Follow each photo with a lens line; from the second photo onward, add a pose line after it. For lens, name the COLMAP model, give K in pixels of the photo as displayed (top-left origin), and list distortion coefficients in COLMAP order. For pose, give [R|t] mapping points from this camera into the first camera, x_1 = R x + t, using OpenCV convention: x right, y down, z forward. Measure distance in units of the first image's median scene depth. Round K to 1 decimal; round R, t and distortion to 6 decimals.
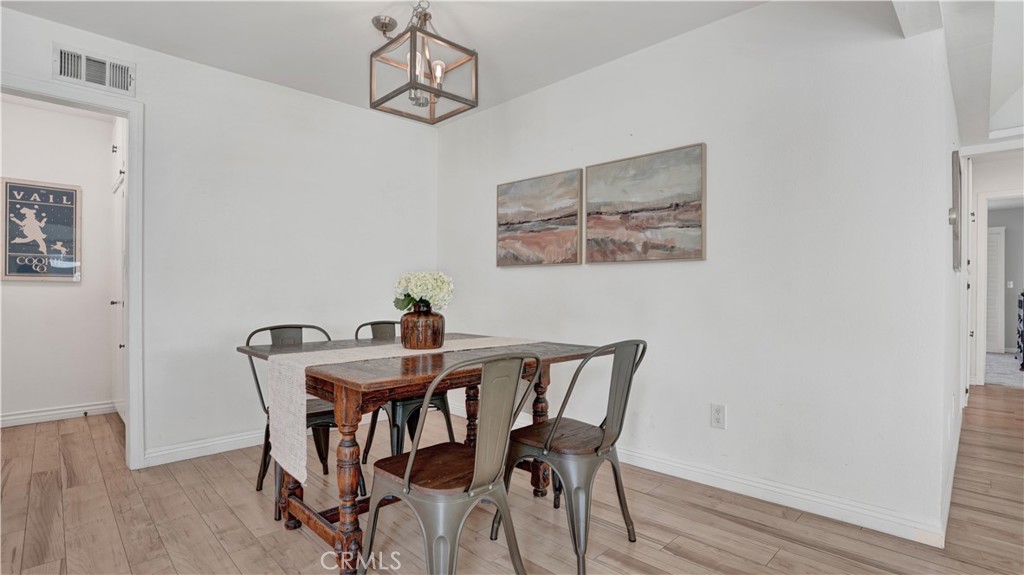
lens RADIAL K [[492.7, 0, 513.3], [0, 492.7, 286.4], [0, 0, 1]] dist [-0.023972, 0.000090]
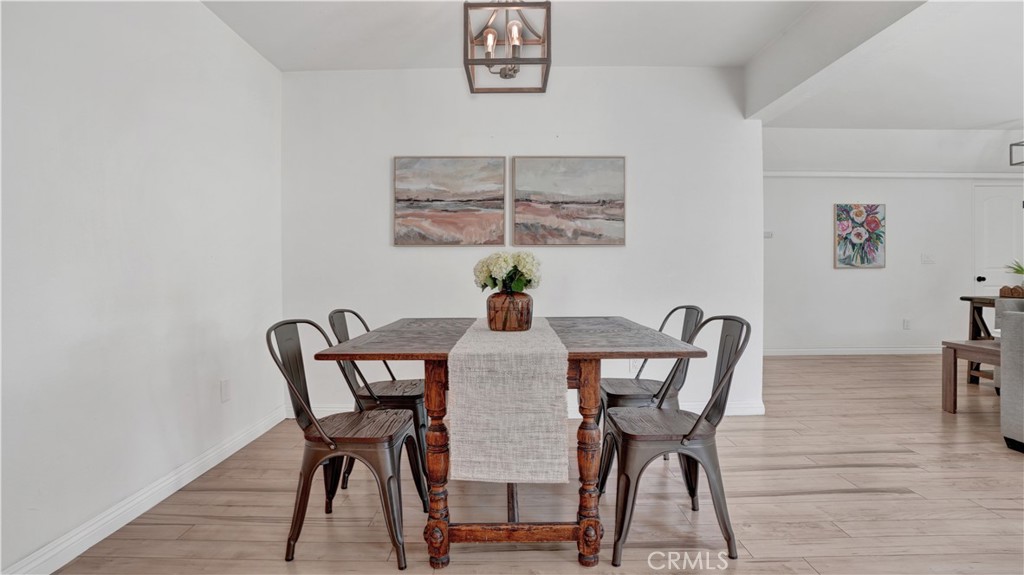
lens RADIAL K [[492.7, 0, 516.1], [0, 492.7, 284.7], [0, 0, 1]] dist [-0.023972, 0.000090]
pose [[0.714269, -0.026864, 0.699356, -0.642096], [0.002641, 0.999359, 0.035690, 0.001593], [-0.699867, -0.023645, 0.713882, 0.223263]]
